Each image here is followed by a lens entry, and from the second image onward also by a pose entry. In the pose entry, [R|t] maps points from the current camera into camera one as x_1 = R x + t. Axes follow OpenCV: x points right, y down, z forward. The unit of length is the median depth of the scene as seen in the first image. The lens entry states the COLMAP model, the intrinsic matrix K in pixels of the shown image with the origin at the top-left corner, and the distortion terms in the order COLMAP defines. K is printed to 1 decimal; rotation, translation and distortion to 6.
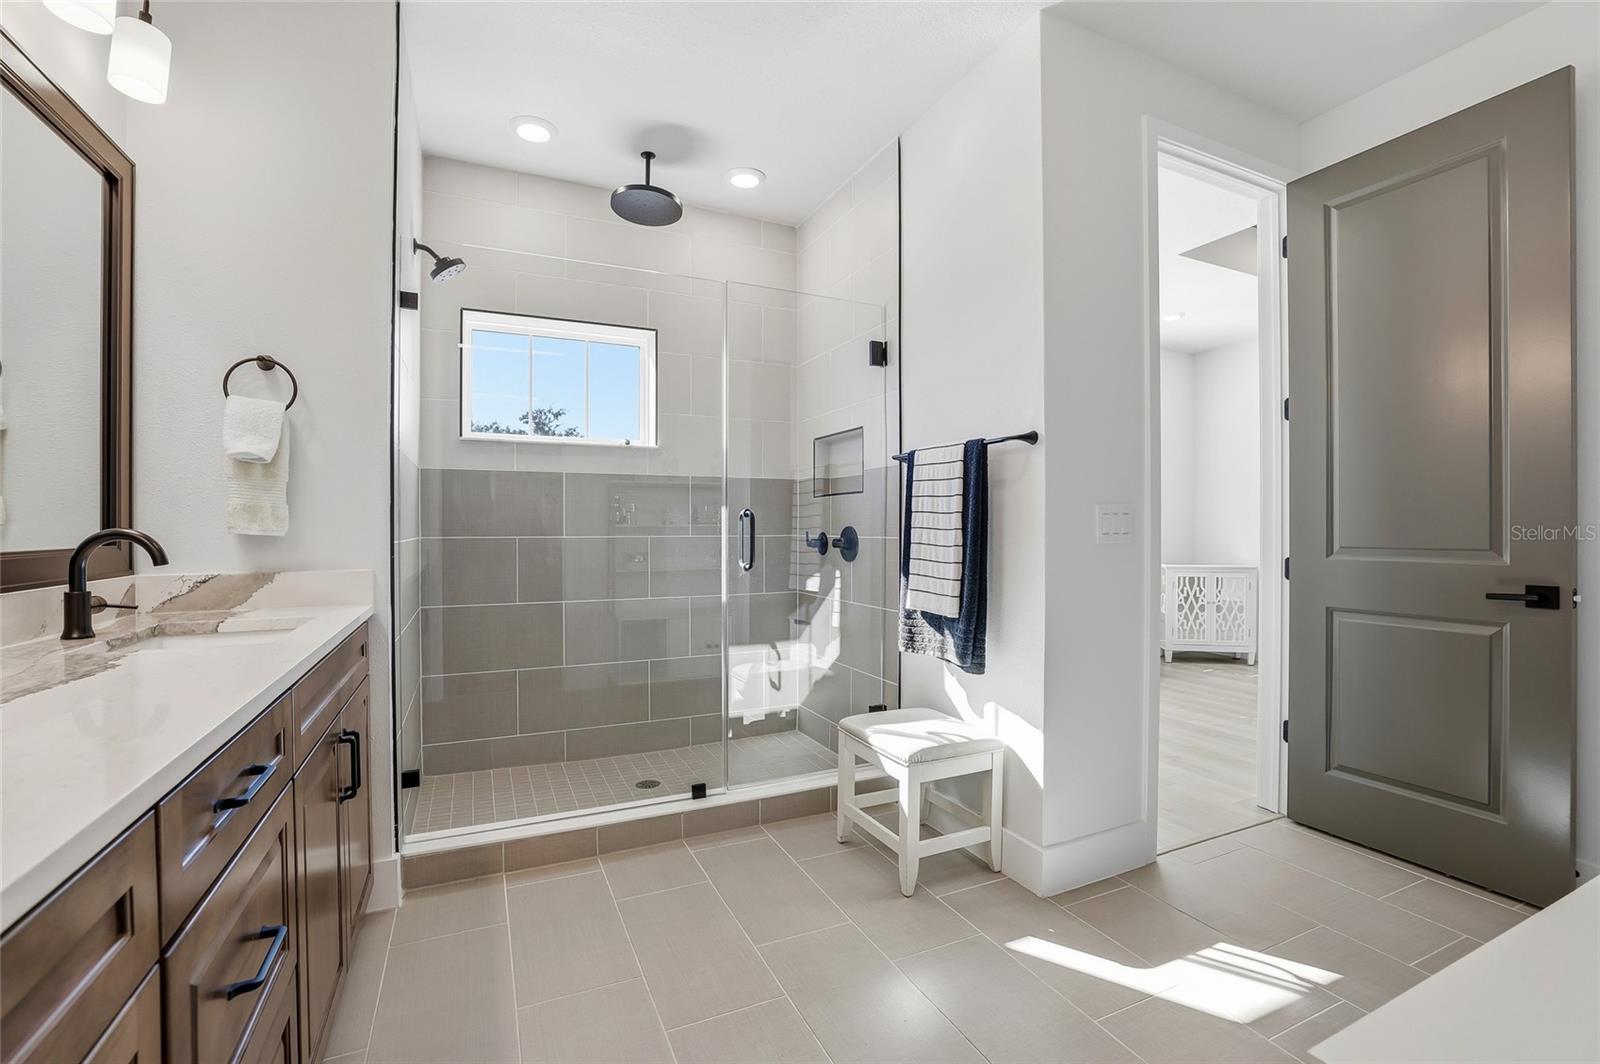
lens RADIAL K [[710.9, 0, 809.8], [0, 710.9, 532.3], [0, 0, 1]] dist [-0.024795, 0.010787]
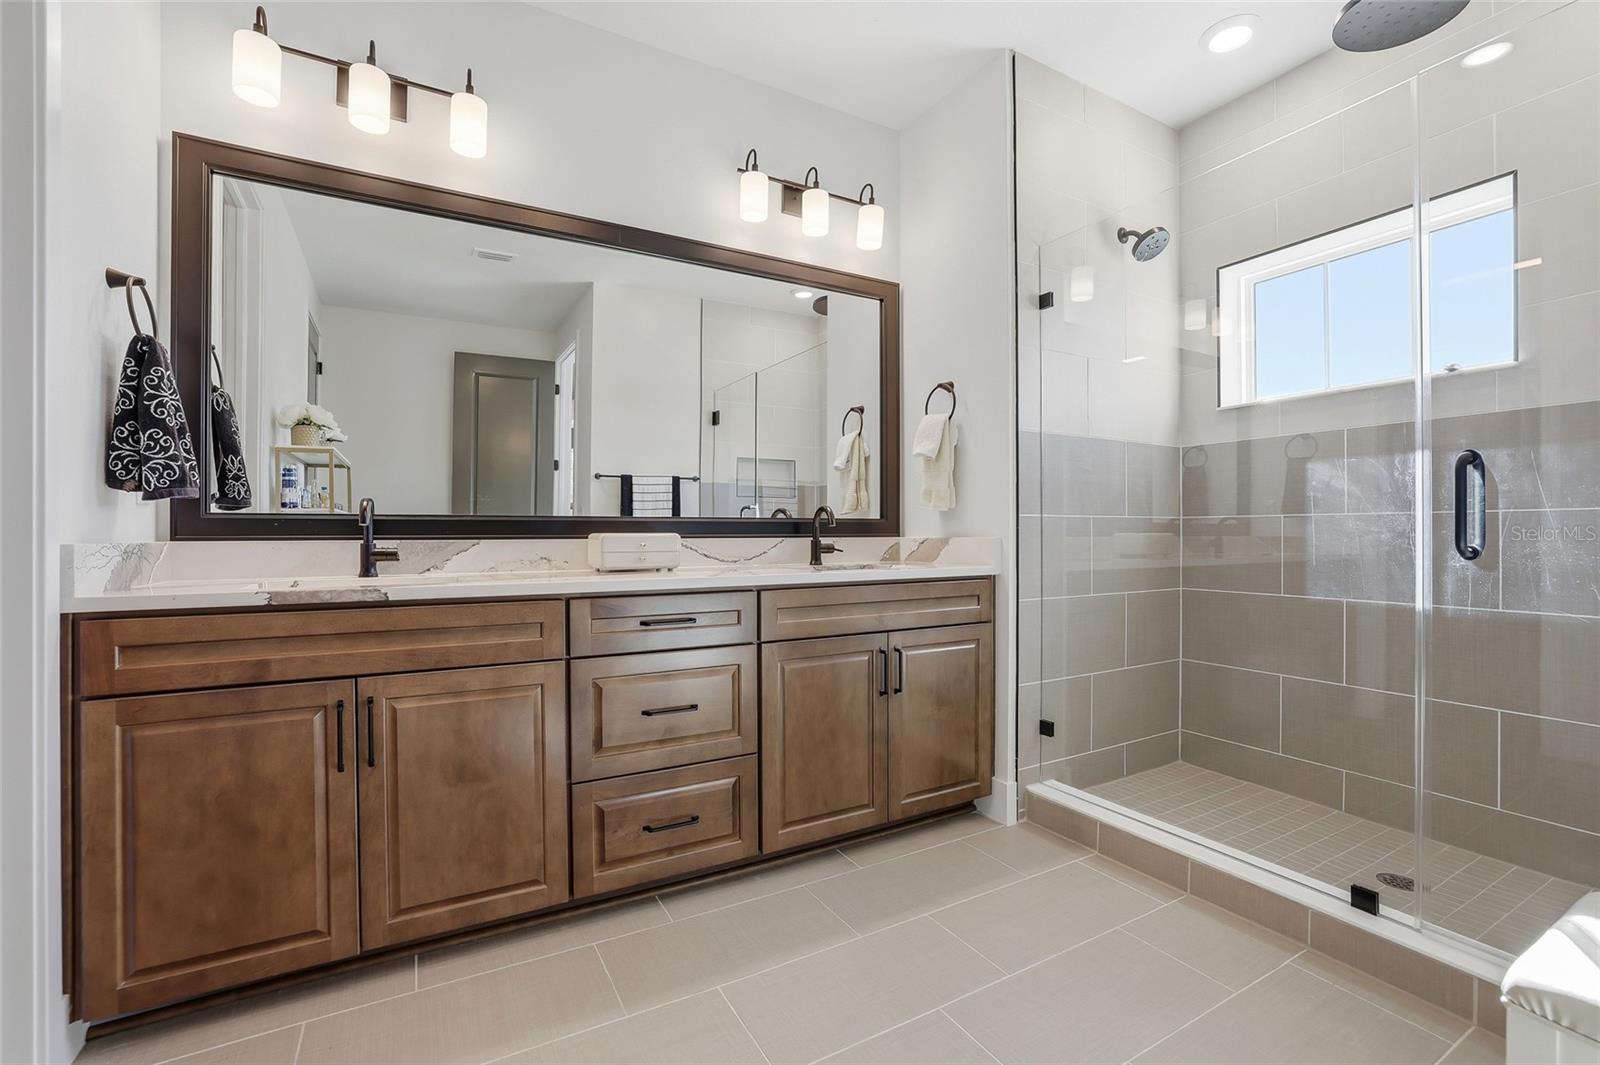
lens RADIAL K [[710.9, 0, 793.8], [0, 710.9, 535.1], [0, 0, 1]] dist [-0.024795, 0.010787]
pose [[0.065692, 0.001196, -0.997839, 0.445460], [-0.006464, 0.999979, 0.000774, 0.038952], [0.997819, 0.006399, 0.065698, 0.443225]]
